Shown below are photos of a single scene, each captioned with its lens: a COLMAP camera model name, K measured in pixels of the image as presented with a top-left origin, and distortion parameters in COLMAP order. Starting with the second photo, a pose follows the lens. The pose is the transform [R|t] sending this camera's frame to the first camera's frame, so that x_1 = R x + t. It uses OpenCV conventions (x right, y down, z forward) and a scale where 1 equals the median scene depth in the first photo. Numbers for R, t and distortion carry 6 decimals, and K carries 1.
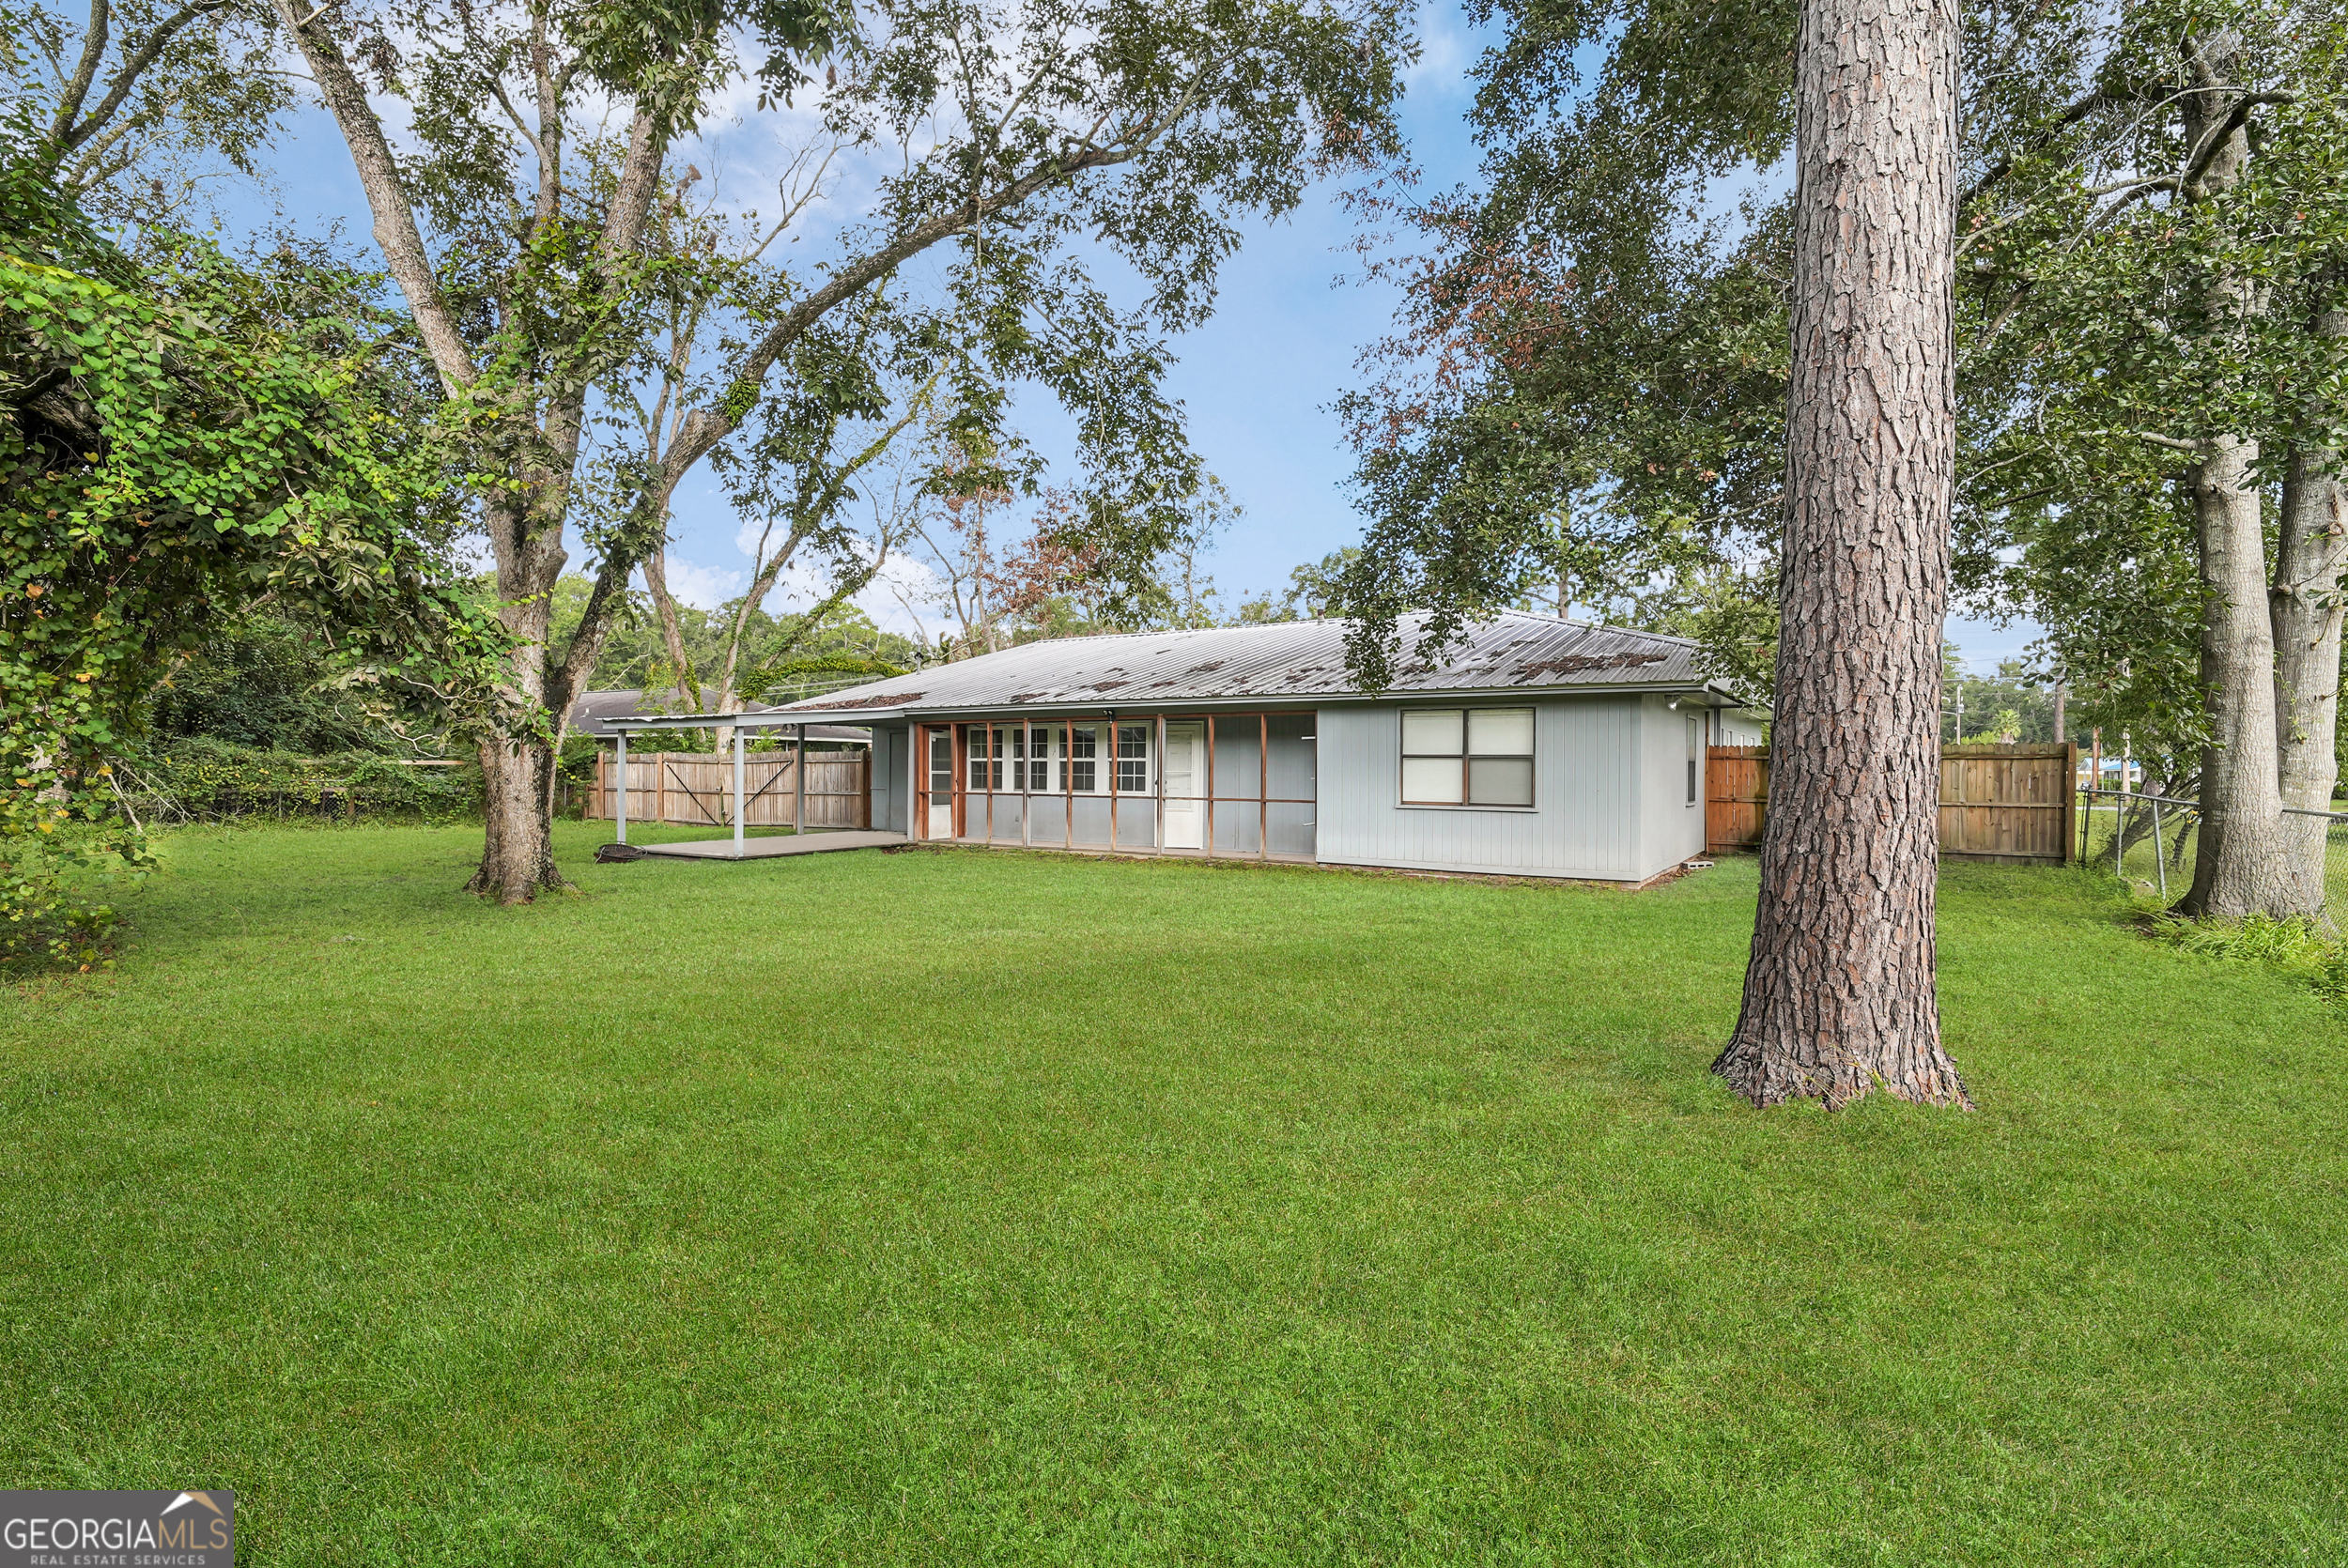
lens RADIAL K [[1108.7, 0, 1170.4], [0, 1108.7, 750.5], [0, 0, 1]] dist [-0.009861, -0.000397]
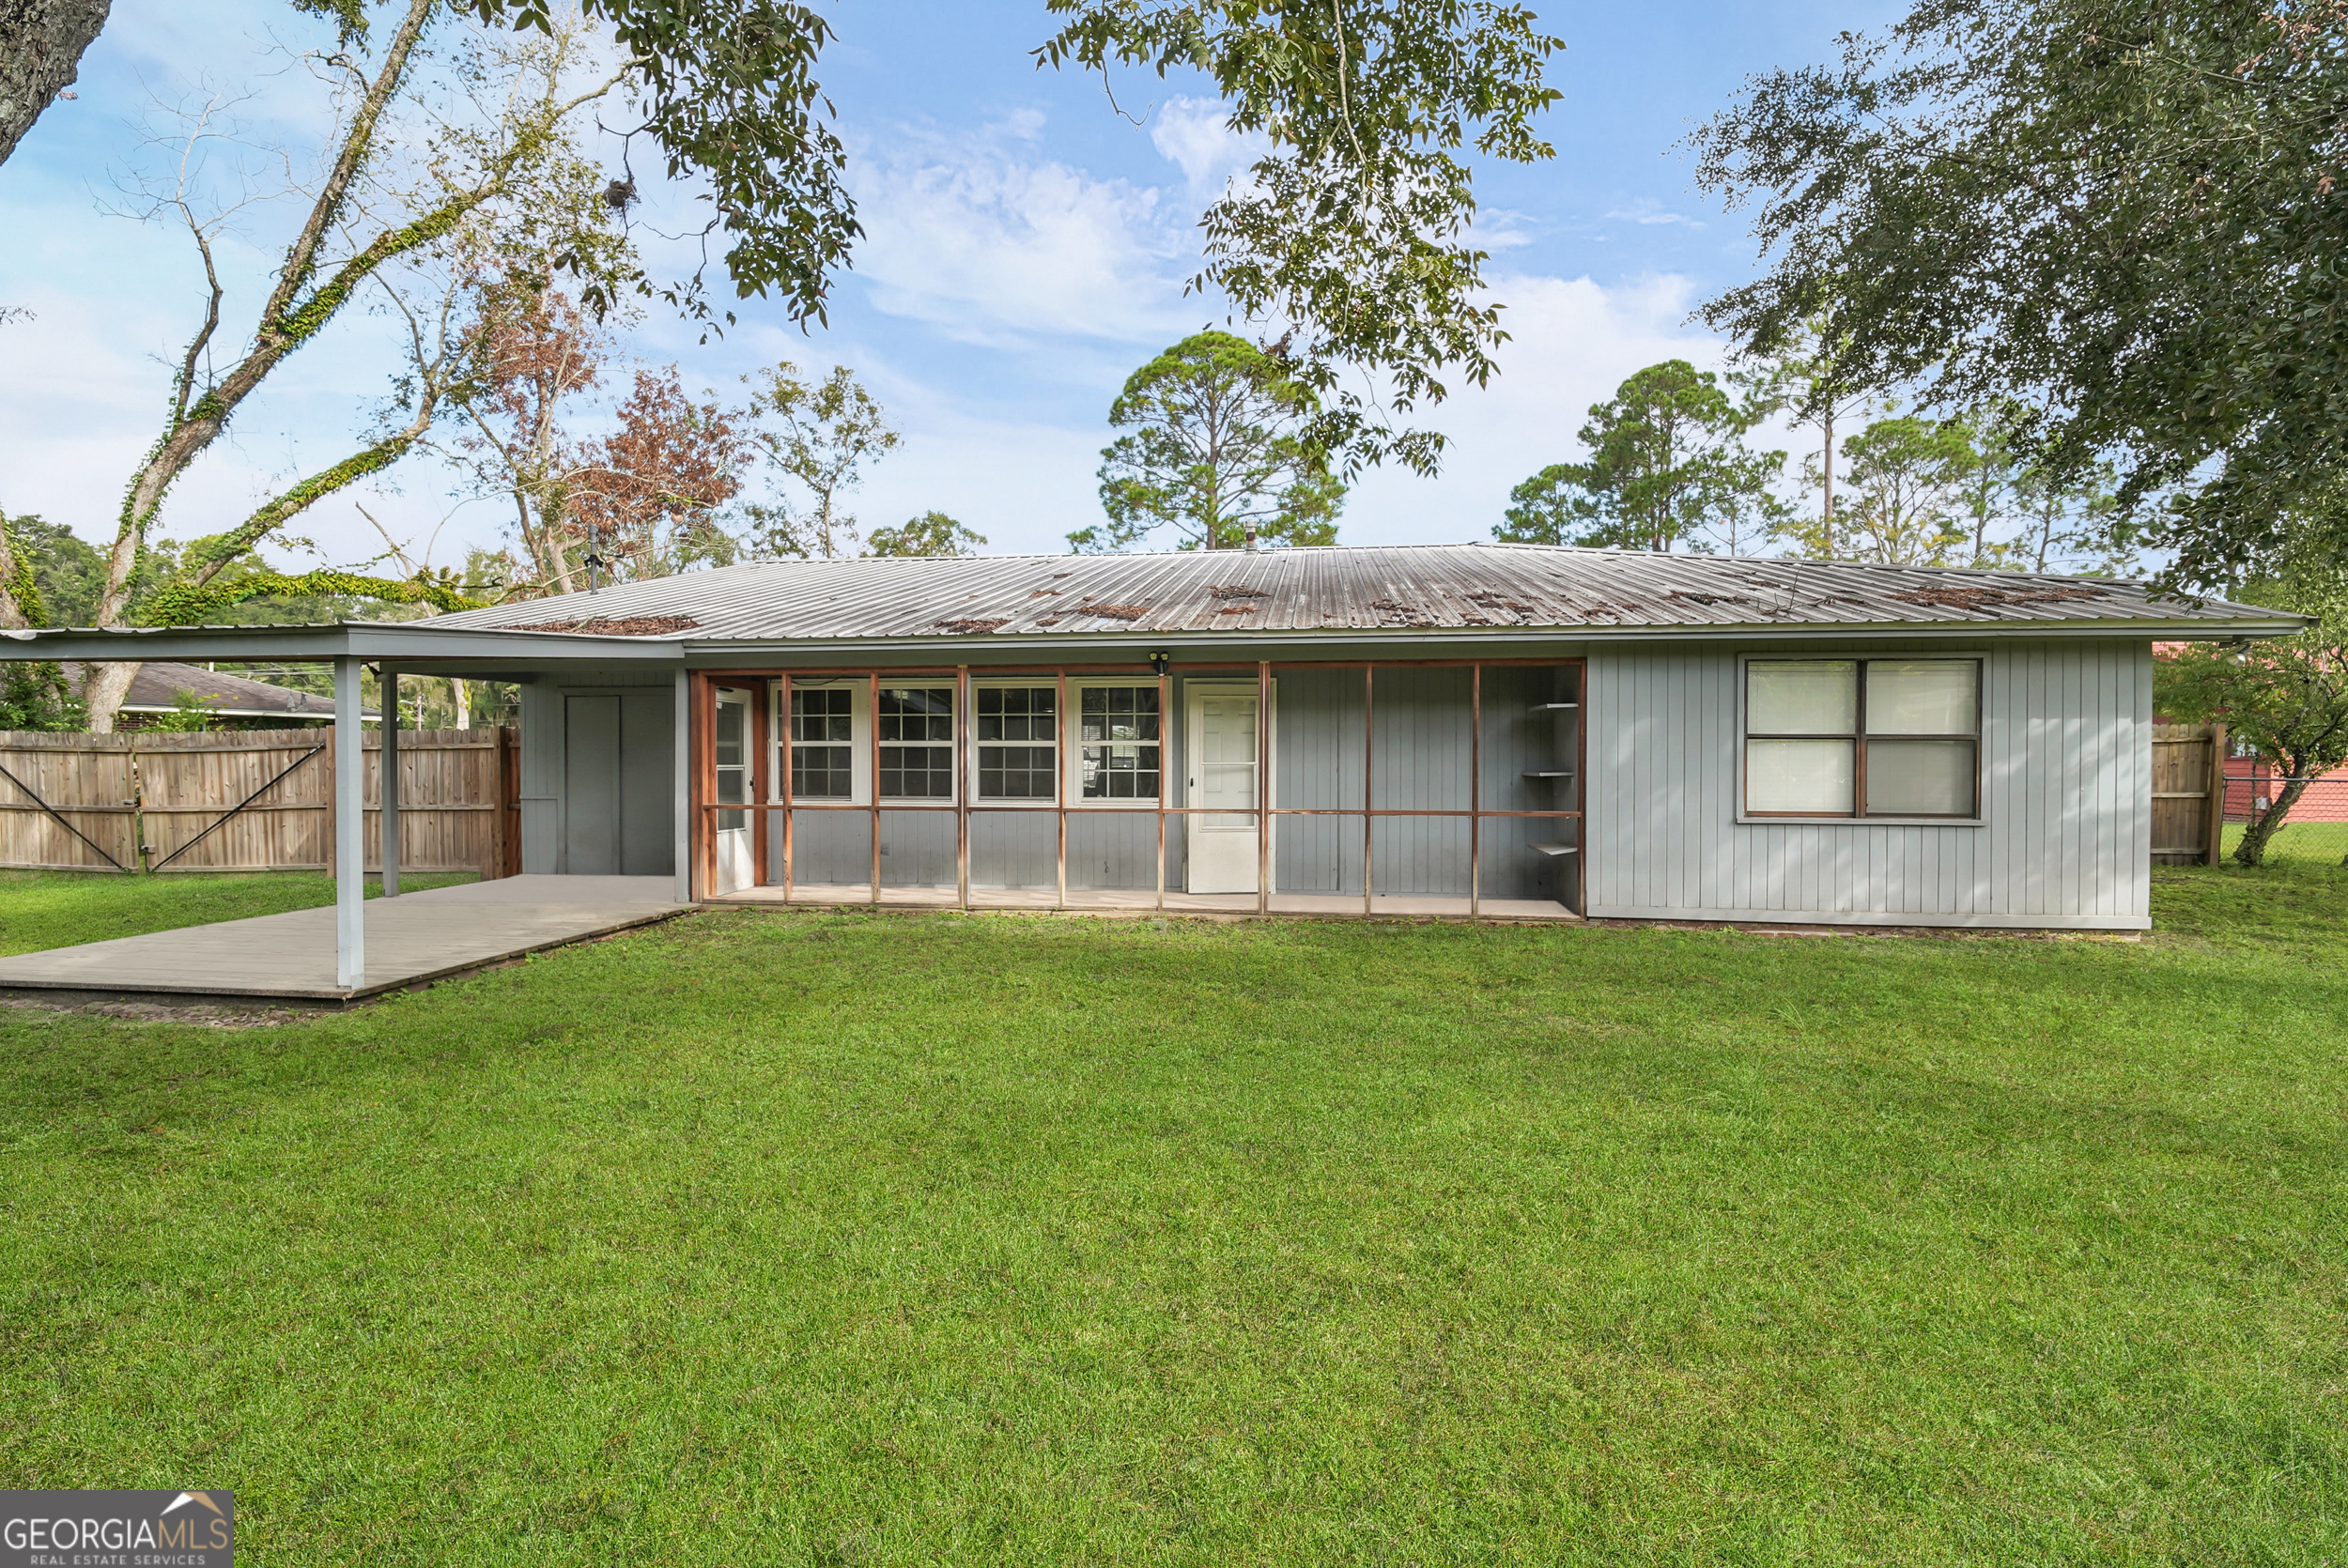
lens RADIAL K [[1108.7, 0, 1170.4], [0, 1108.7, 750.5], [0, 0, 1]] dist [-0.009861, -0.000397]
pose [[0.903580, -0.001601, 0.428416, -0.260661], [-0.003011, 0.999945, 0.010089, 0.005633], [-0.428409, -0.010406, 0.903525, 0.466626]]
